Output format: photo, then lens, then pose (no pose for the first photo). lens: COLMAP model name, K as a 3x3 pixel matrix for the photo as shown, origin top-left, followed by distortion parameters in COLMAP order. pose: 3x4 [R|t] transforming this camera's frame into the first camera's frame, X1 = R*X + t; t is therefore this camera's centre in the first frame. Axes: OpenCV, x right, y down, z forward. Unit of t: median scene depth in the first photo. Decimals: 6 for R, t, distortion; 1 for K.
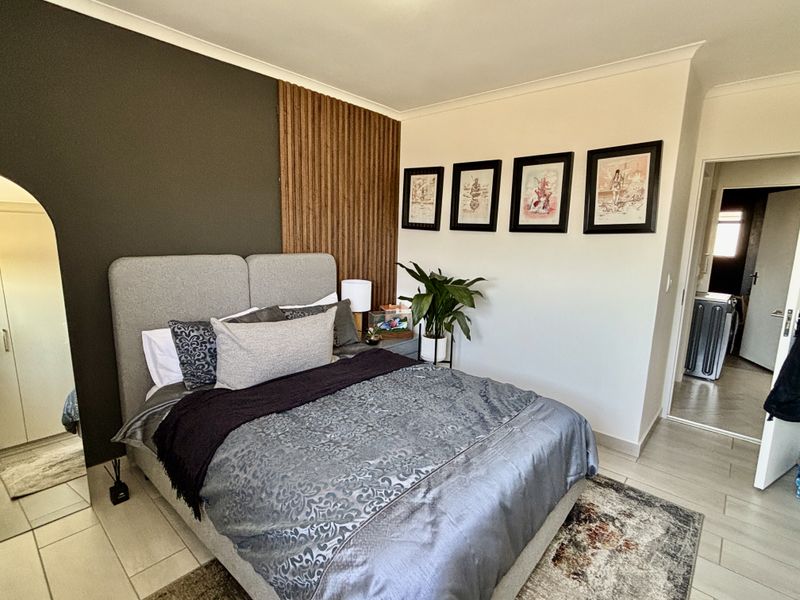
lens RADIAL K [[399.3, 0, 400.0], [0, 399.3, 300.0], [0, 0, 1]] dist [-0.035729, -0.000047]
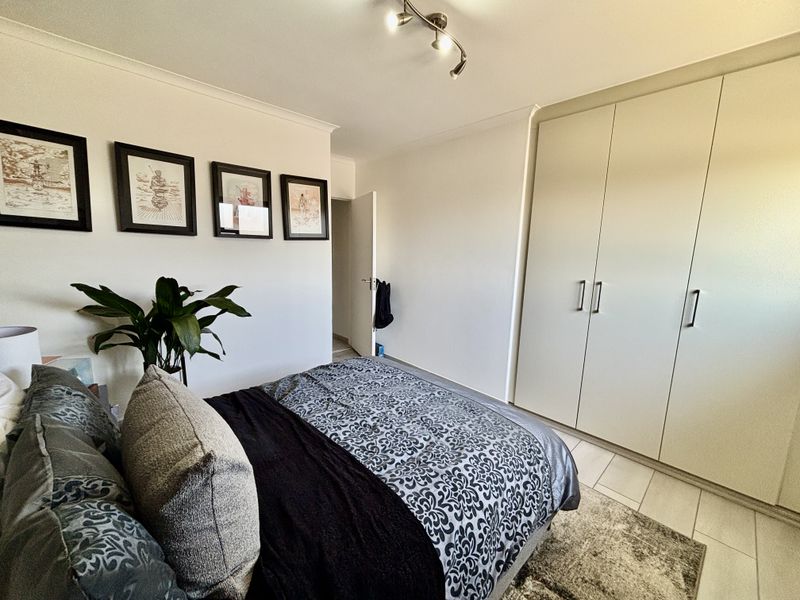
lens RADIAL K [[318.5, 0, 400.0], [0, 318.5, 300.0], [0, 0, 1]] dist [0.000467, -0.000138]
pose [[0.082960, -0.184631, 0.979300, -0.520590], [0.131711, 0.976098, 0.172870, -0.100634], [-0.987811, 0.114644, 0.105295, 0.513991]]
